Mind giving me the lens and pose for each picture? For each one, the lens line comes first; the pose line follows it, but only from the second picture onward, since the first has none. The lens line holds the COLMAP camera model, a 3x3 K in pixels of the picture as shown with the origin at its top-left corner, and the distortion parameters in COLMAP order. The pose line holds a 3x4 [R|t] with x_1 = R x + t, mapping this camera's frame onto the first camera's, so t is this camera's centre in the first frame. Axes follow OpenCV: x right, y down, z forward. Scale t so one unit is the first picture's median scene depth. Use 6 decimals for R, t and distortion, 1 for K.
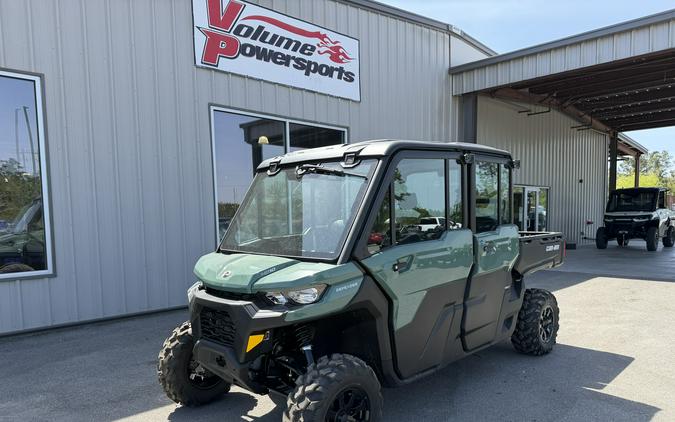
lens RADIAL K [[476.9, 0, 335.8], [0, 476.9, 232.6], [0, 0, 1]] dist [0.038539, -0.004994]
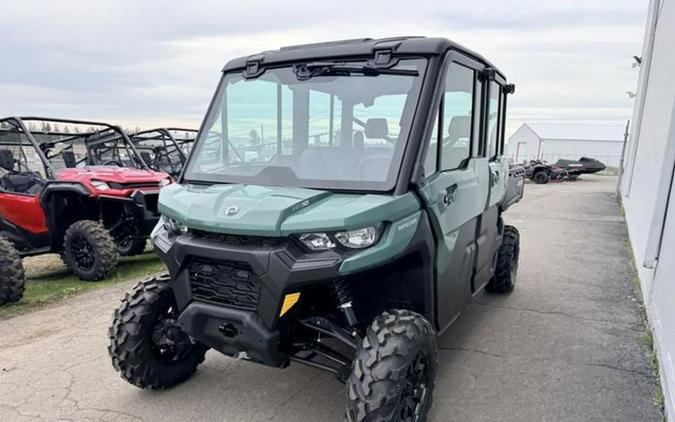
lens RADIAL K [[476.9, 0, 335.8], [0, 476.9, 232.6], [0, 0, 1]] dist [0.038539, -0.004994]
pose [[0.957492, -0.027838, 0.287113, -0.293770], [-0.008299, 0.992262, 0.123885, 0.031496], [-0.288340, -0.121001, 0.949852, 0.292518]]
